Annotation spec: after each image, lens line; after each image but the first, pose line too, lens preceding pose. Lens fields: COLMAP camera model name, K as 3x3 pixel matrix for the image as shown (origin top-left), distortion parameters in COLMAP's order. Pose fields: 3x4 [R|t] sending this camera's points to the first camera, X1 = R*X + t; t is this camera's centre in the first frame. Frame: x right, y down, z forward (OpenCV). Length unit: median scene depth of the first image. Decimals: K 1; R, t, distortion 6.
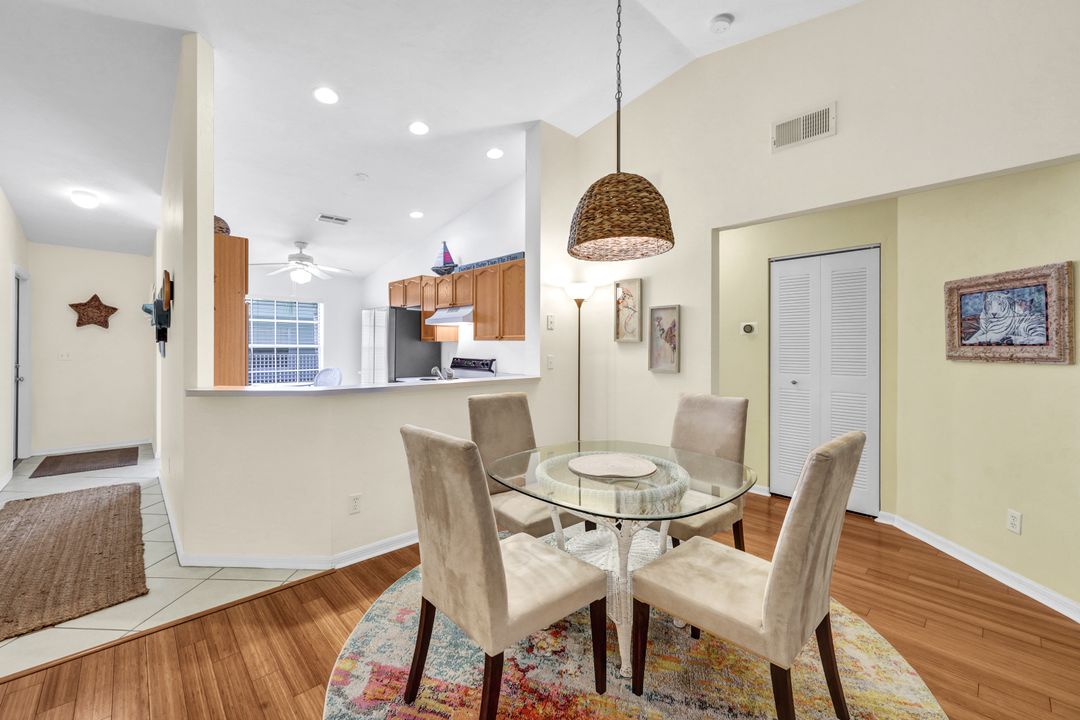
lens RADIAL K [[440.5, 0, 534.4], [0, 440.5, 347.7], [0, 0, 1]] dist [-0.000444, 0.000062]
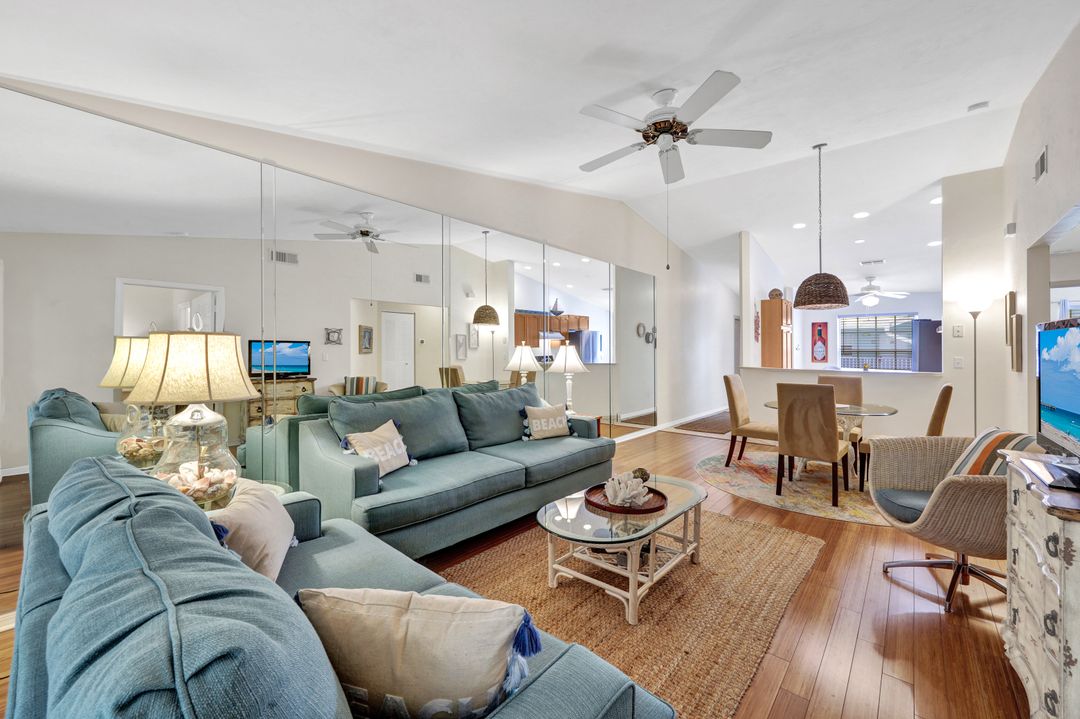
lens RADIAL K [[431.1, 0, 538.3], [0, 431.1, 352.4], [0, 0, 1]] dist [-0.000603, -0.000213]
pose [[0.112157, 0.000570, -0.993690, 1.039816], [0.001046, 0.999999, 0.000692, 0.000597], [0.993690, -0.001117, 0.112156, -0.308503]]
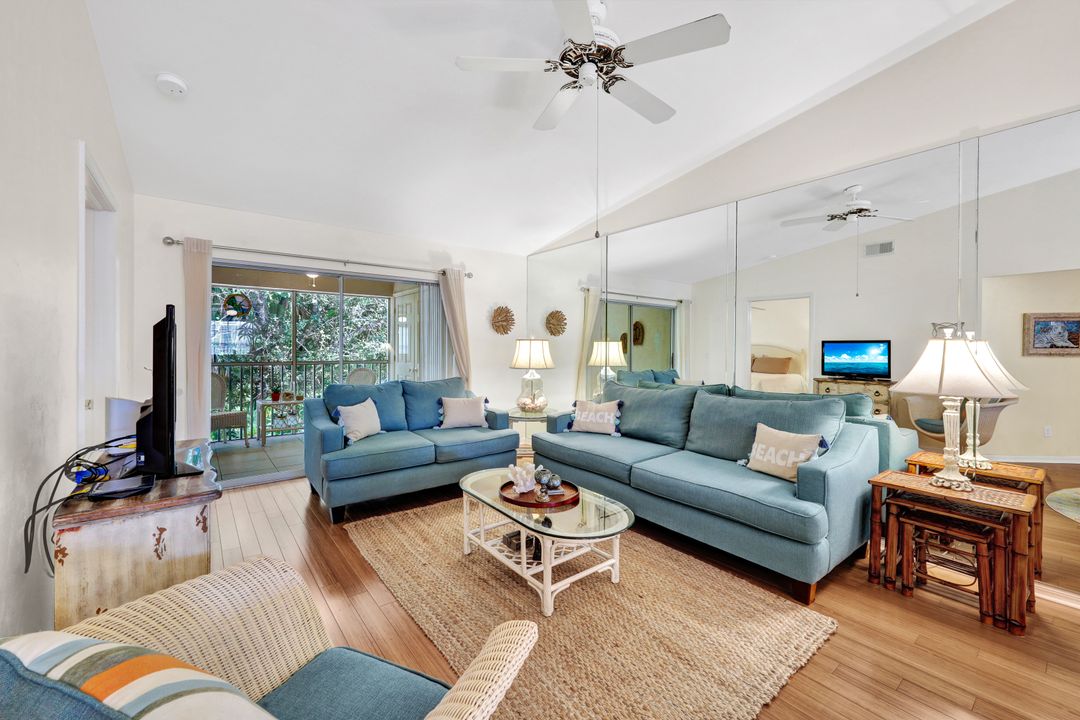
lens RADIAL K [[440.5, 0, 534.4], [0, 440.5, 347.7], [0, 0, 1]] dist [-0.000444, 0.000062]
pose [[-0.996405, -0.007761, 0.084366, 0.420837], [-0.007859, 0.999969, -0.000834, 0.000590], [-0.084357, -0.001494, -0.996434, 0.489535]]
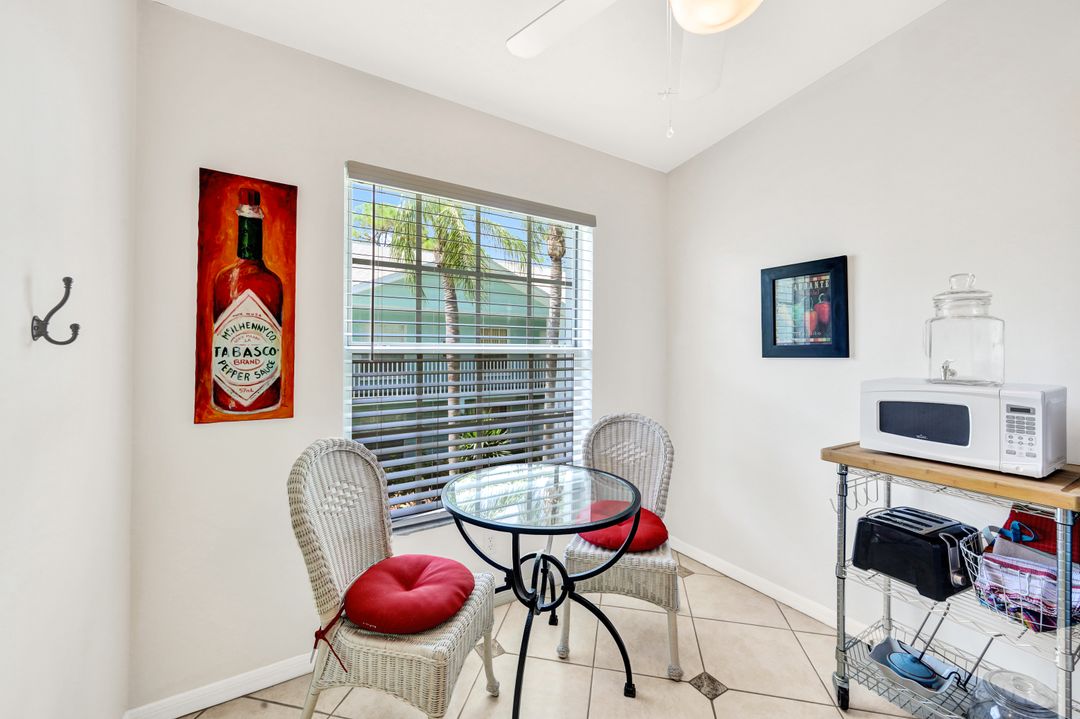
lens RADIAL K [[440.5, 0, 534.4], [0, 440.5, 347.2], [0, 0, 1]] dist [-0.000444, 0.000062]
pose [[0.981586, -0.003051, -0.190995, -0.820772], [0.000636, 0.999919, -0.012700, -0.002014], [0.191019, 0.012345, 0.981509, 1.159762]]
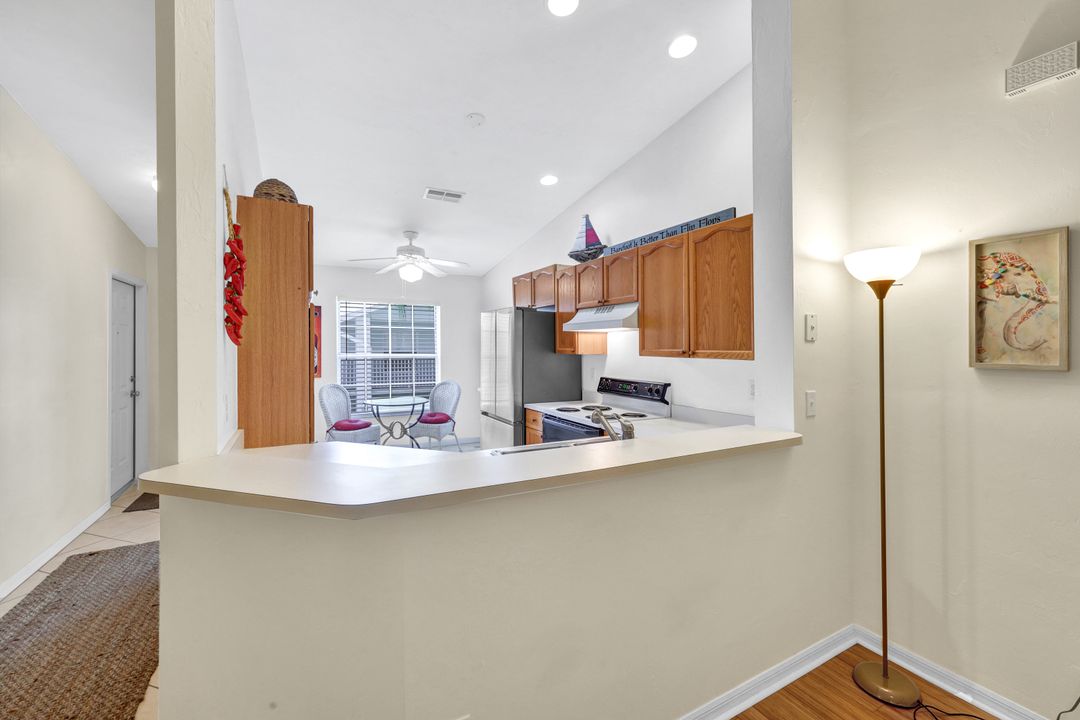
lens RADIAL K [[438.7, 0, 541.6], [0, 438.7, 352.5], [0, 0, 1]] dist [0.000124, 0.000049]
pose [[0.970014, 0.002256, -0.243039, -0.135421], [-0.000133, 0.999962, 0.008754, -0.030166], [0.243050, -0.008459, 0.969977, 0.379479]]
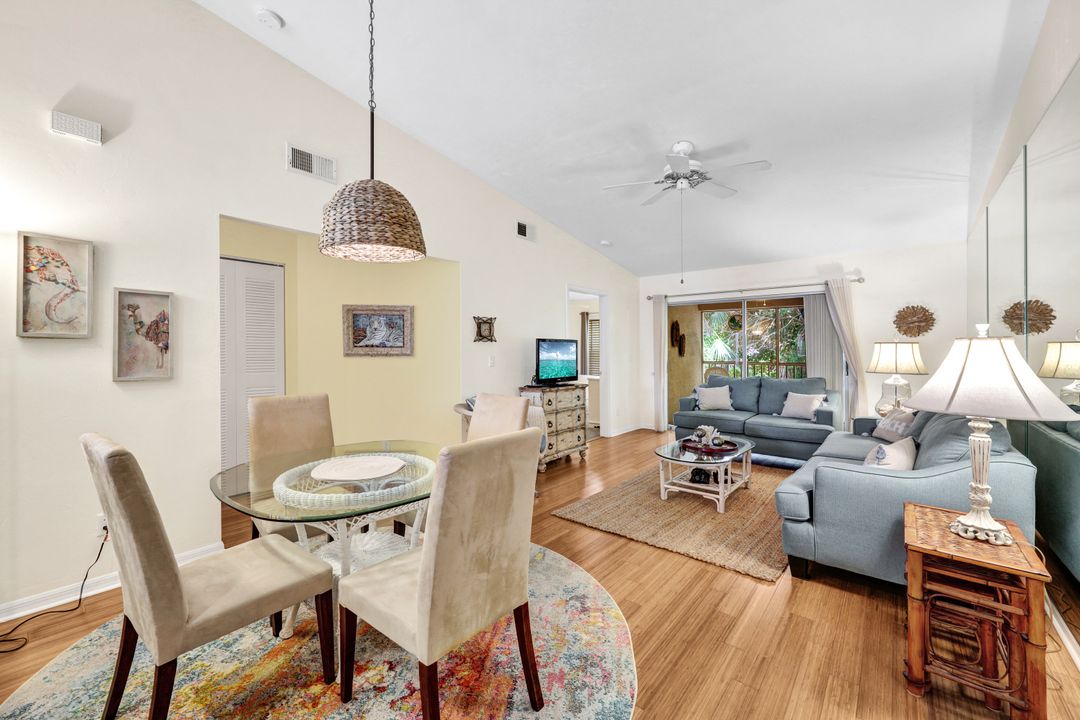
lens RADIAL K [[439.9, 0, 537.8], [0, 439.9, 341.7], [0, 0, 1]] dist [-0.000158, -0.000057]
pose [[-0.141012, 0.014986, 0.989894, -0.423577], [-0.005439, 0.999859, -0.015911, -0.001312], [-0.989993, -0.007628, -0.140911, 0.366610]]
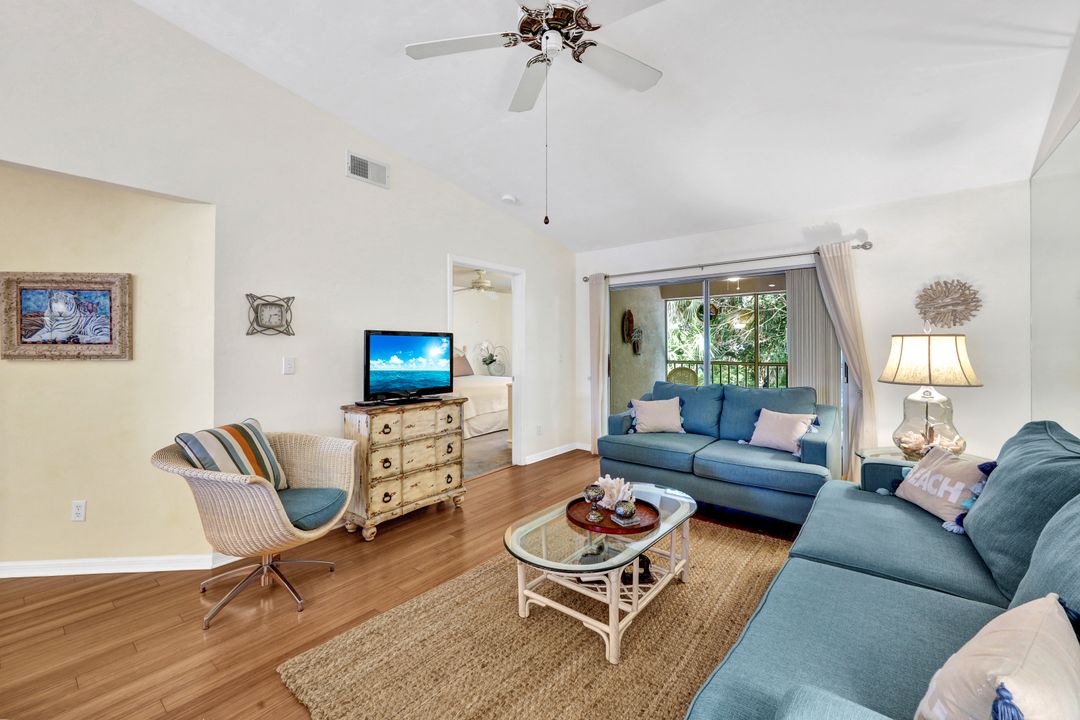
lens RADIAL K [[434.9, 0, 533.6], [0, 434.9, 341.2], [0, 0, 1]] dist [-0.000783, -0.000172]
pose [[-0.141950, 0.010188, 0.989821, -0.055855], [-0.003186, 0.999937, -0.010749, -0.002137], [-0.989869, -0.004679, -0.141909, 0.039895]]
